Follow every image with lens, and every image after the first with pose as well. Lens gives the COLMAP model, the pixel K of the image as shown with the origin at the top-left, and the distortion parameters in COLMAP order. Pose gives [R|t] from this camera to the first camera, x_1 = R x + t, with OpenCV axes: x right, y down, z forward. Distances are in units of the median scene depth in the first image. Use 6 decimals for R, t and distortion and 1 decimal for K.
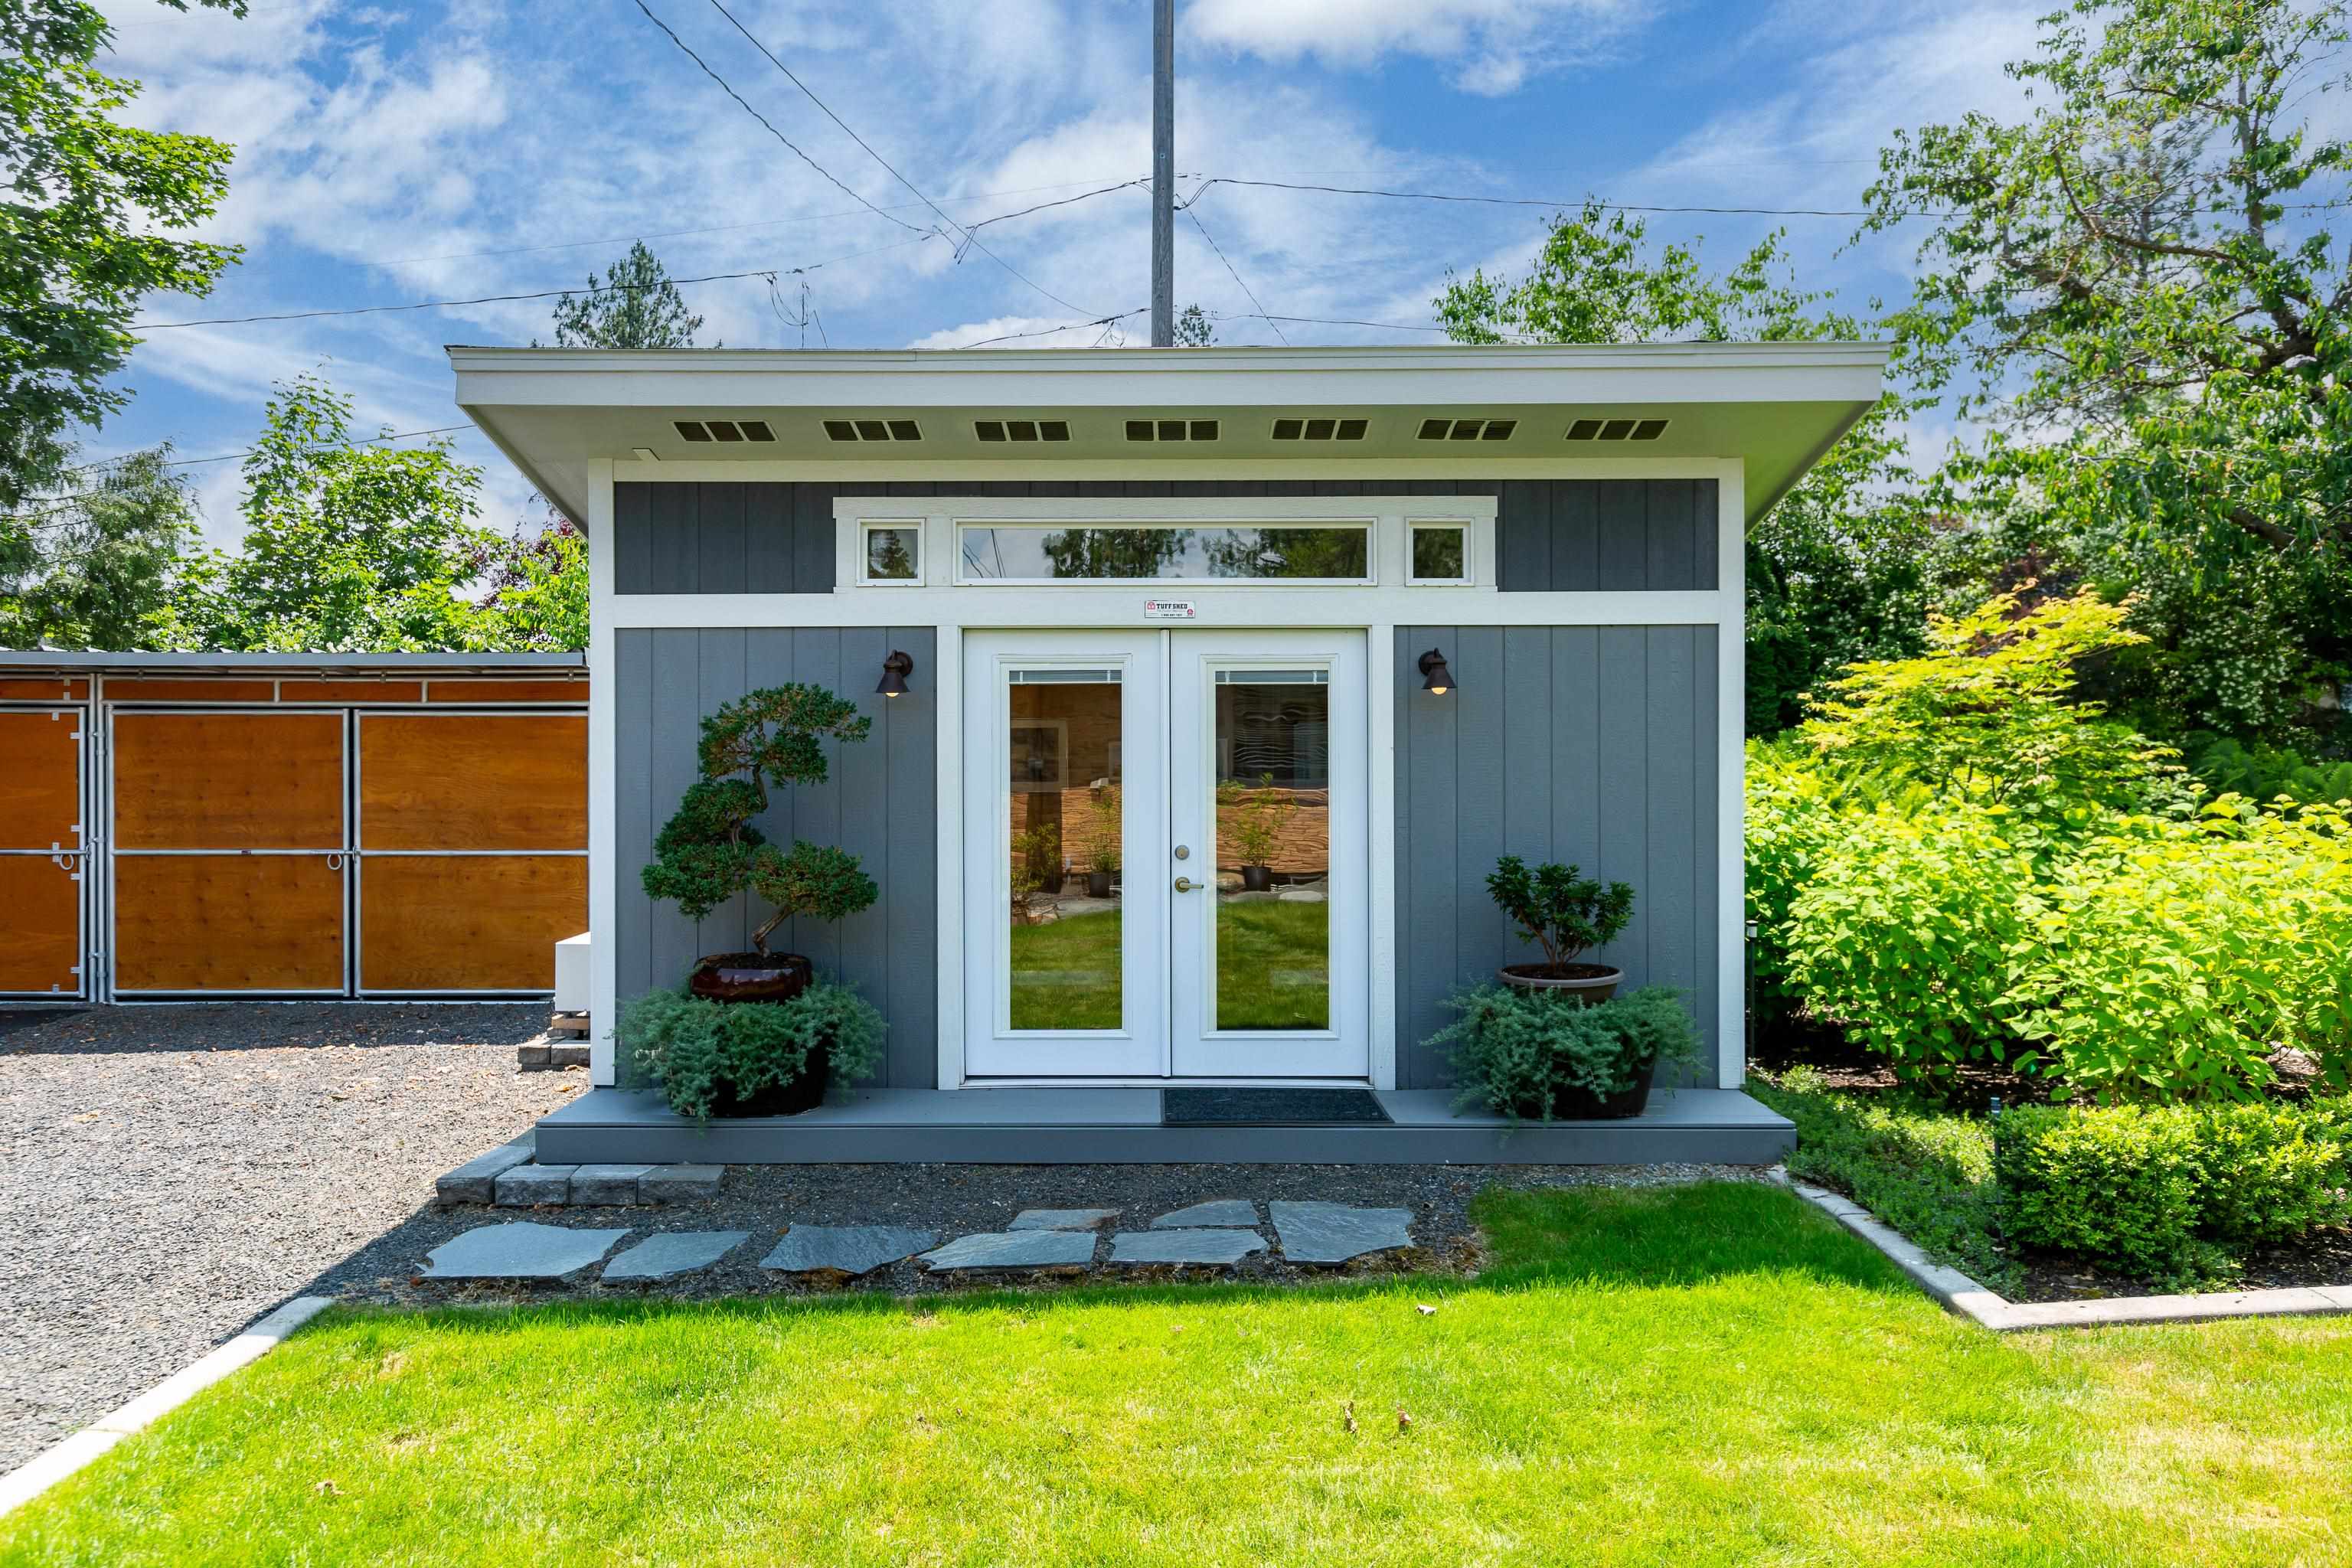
lens RADIAL K [[1484.6, 0, 1182.0], [0, 1484.6, 771.0], [0, 0, 1]] dist [0.003851, -0.001232]
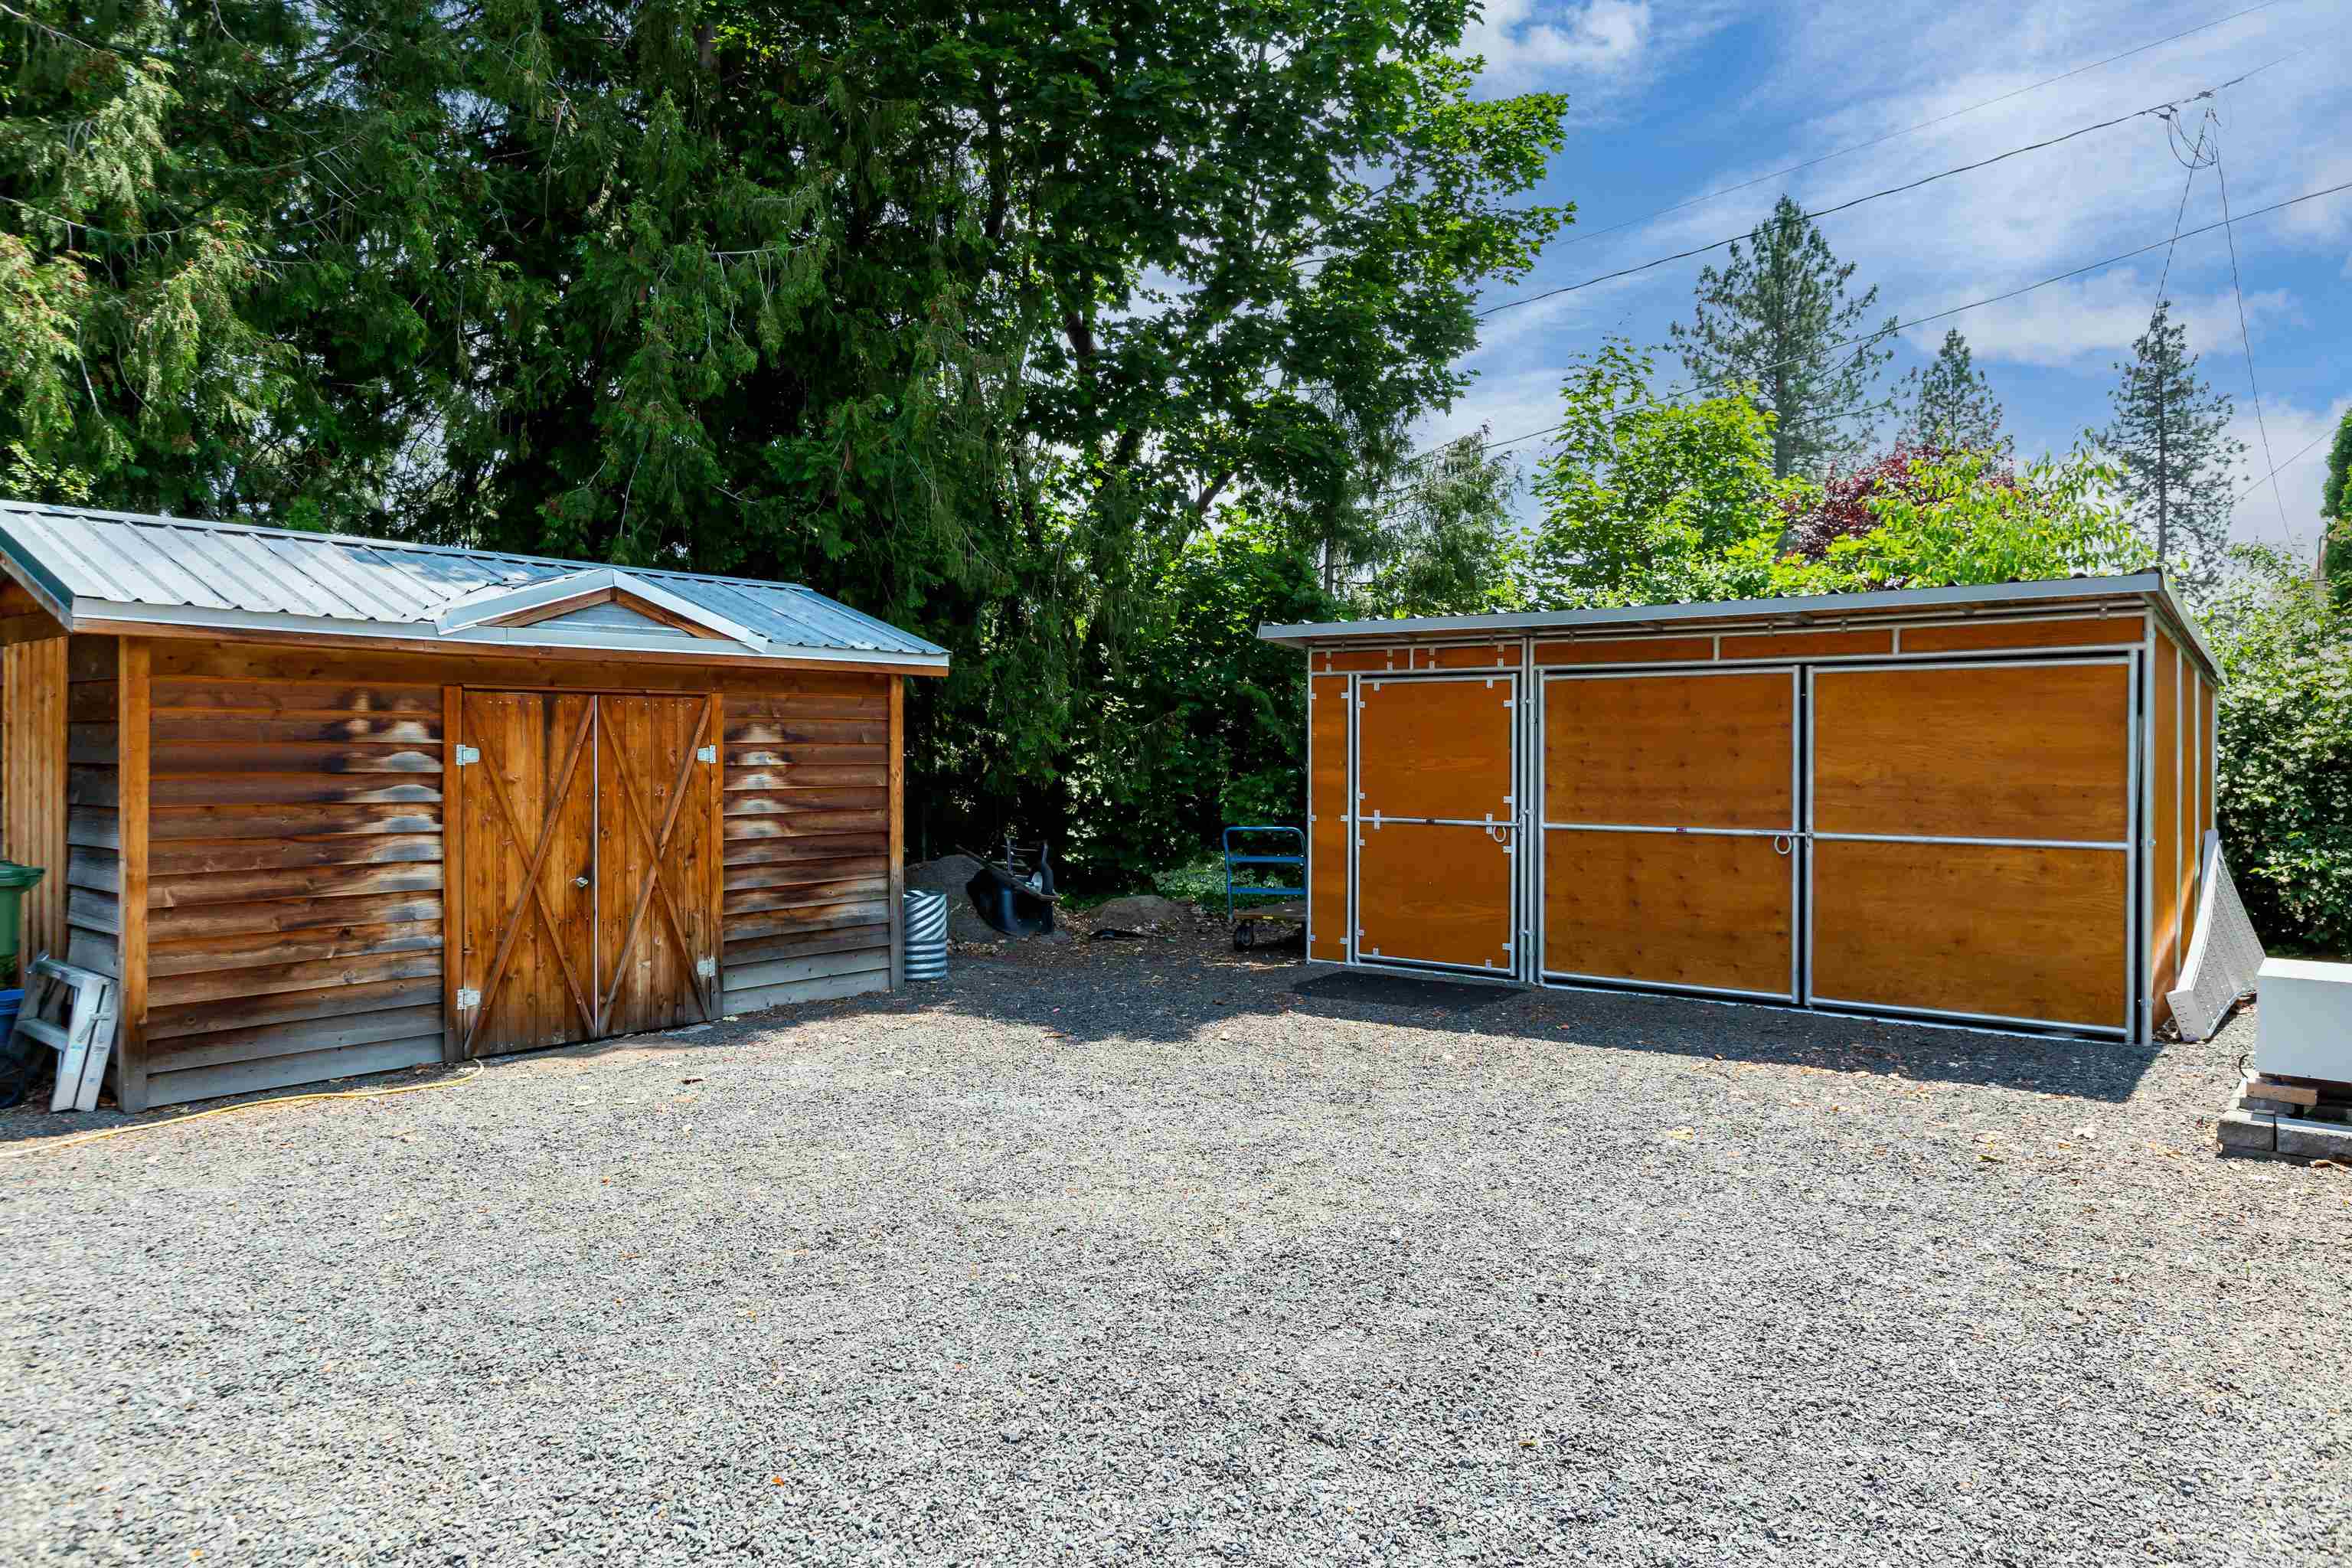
lens RADIAL K [[1484.6, 0, 1173.8], [0, 1484.6, 777.6], [0, 0, 1]] dist [0.003851, -0.001232]
pose [[0.779182, 0.010332, -0.626712, -0.306359], [-0.005897, 0.999941, 0.009154, 0.016735], [0.626770, -0.003437, 0.779197, 0.114418]]
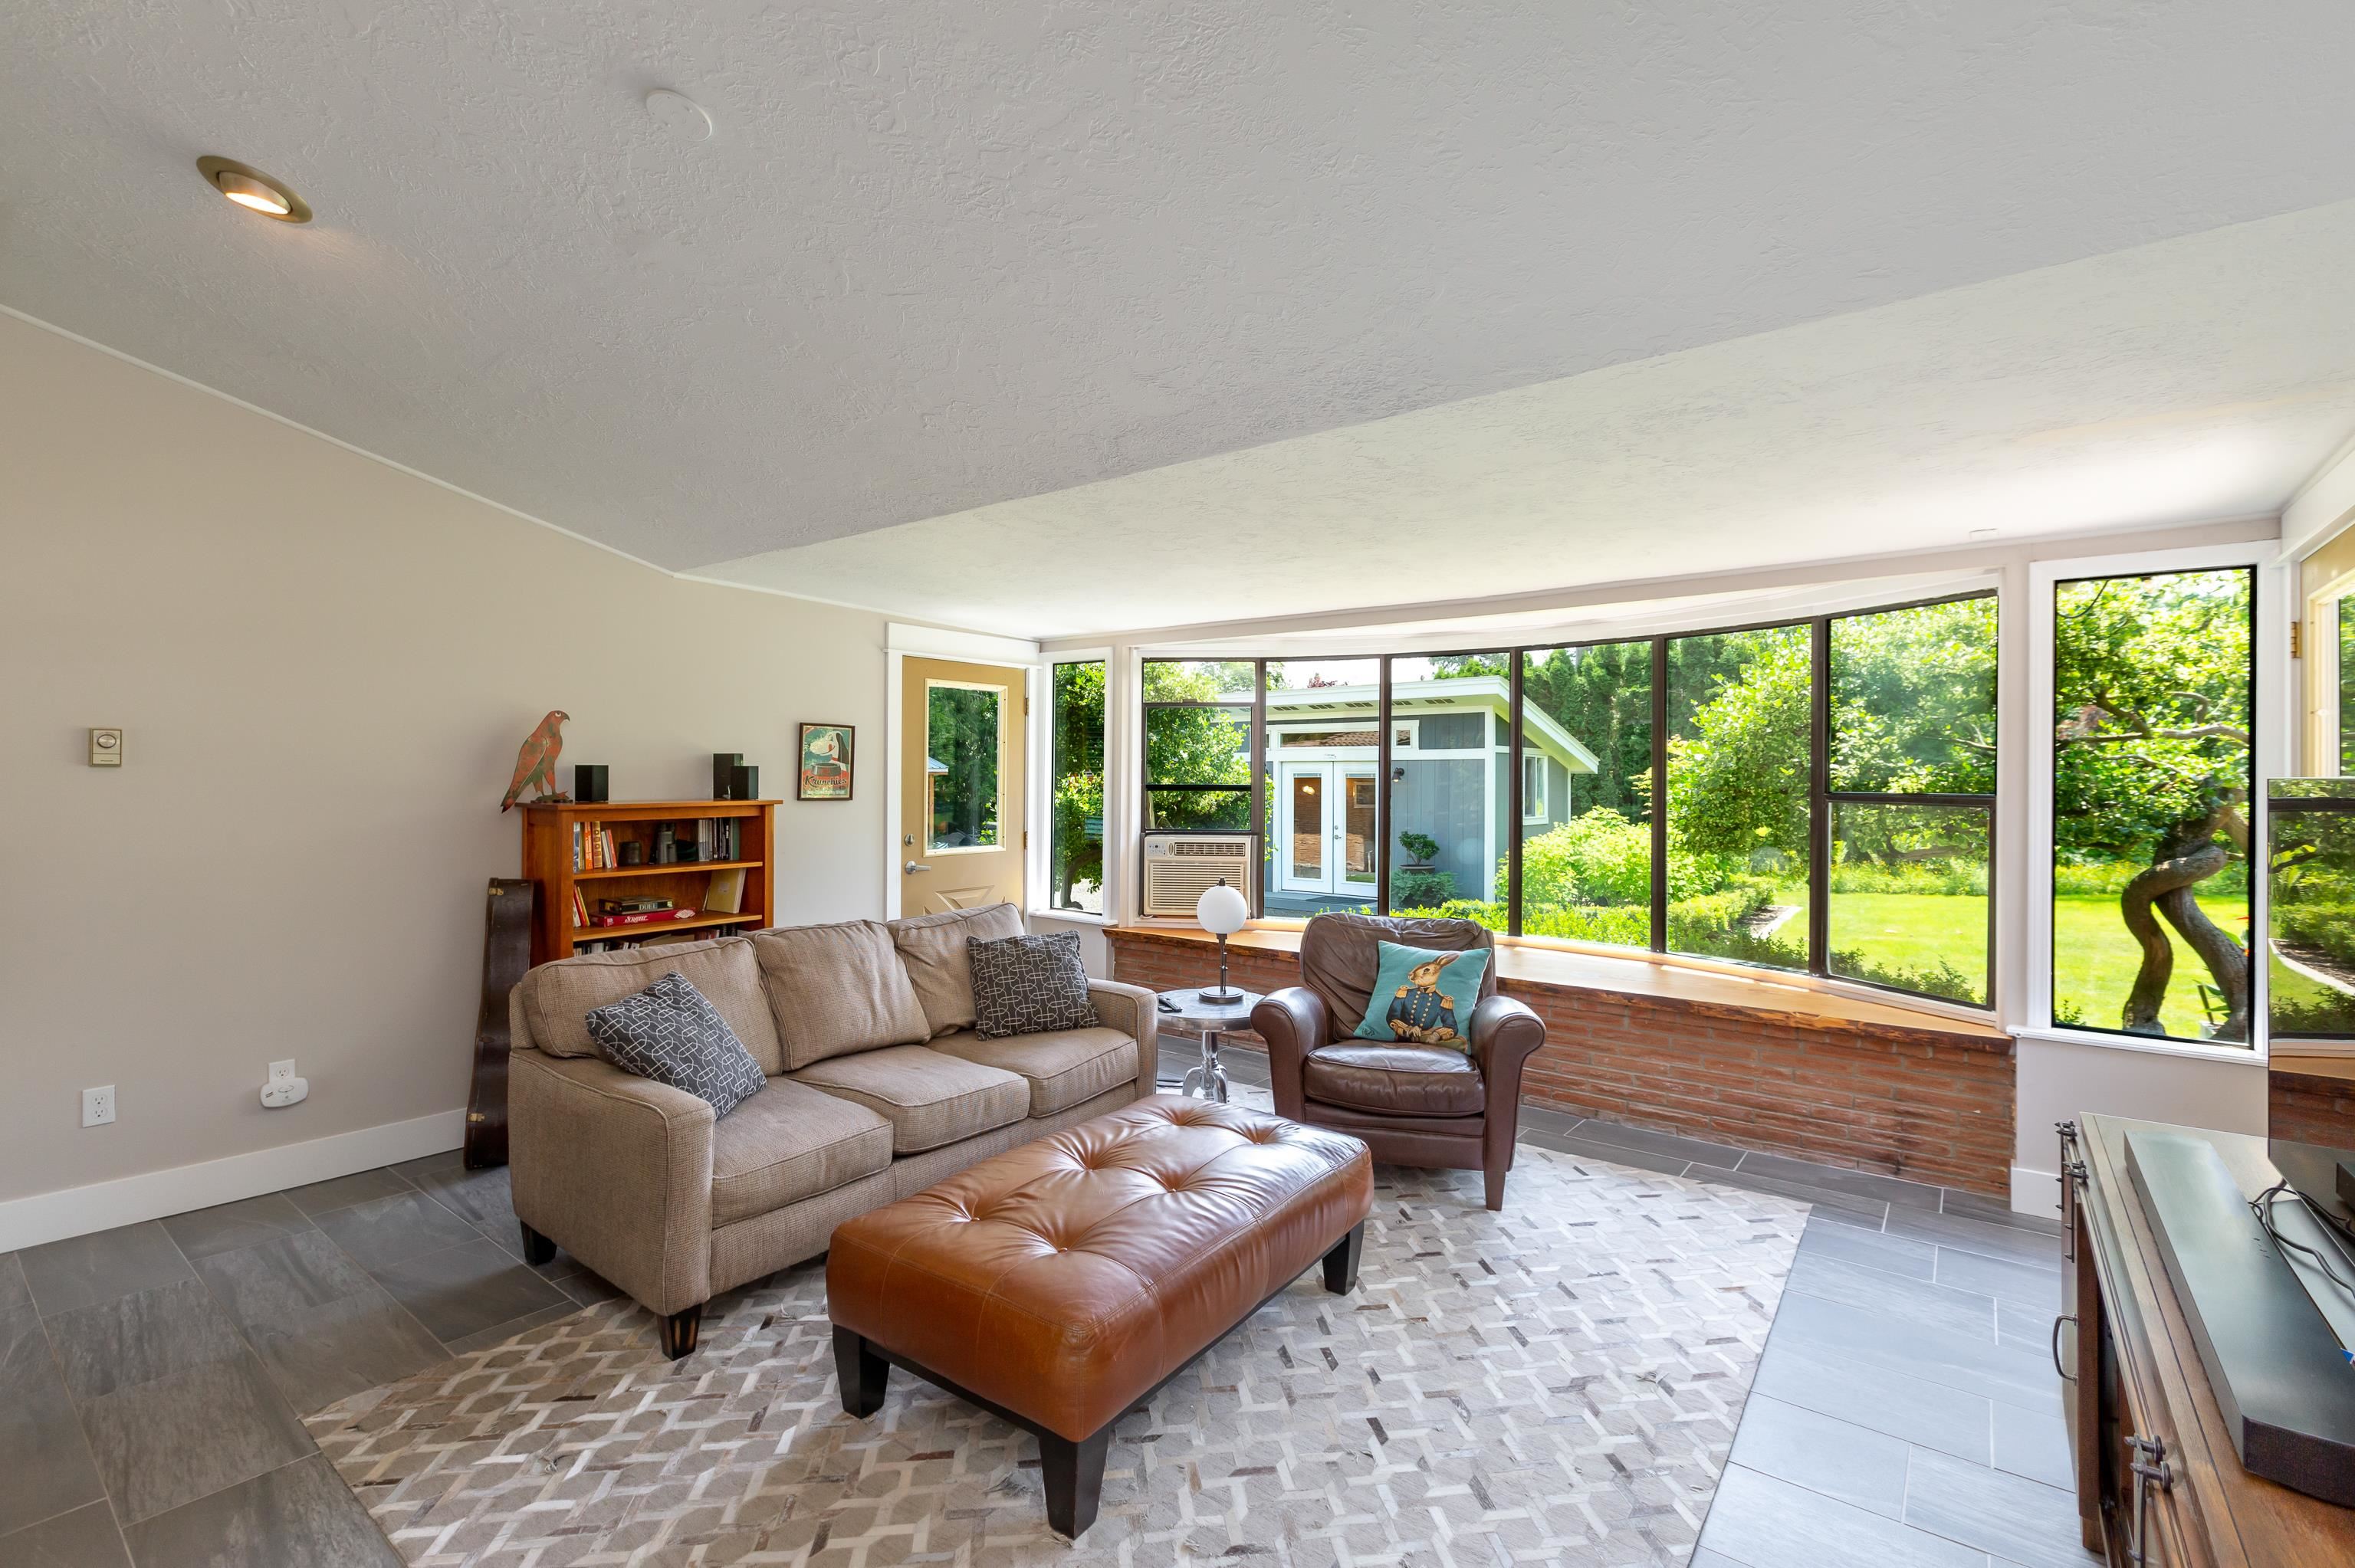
lens RADIAL K [[1057.9, 0, 1176.0], [0, 1057.9, 778.5], [0, 0, 1]] dist [-0.027909, -0.000292]
pose [[0.795193, 0.008174, -0.606301, 1.273383], [-0.012958, 0.999910, -0.003514, -0.045452], [0.606218, 0.010651, 0.795228, -1.220422]]
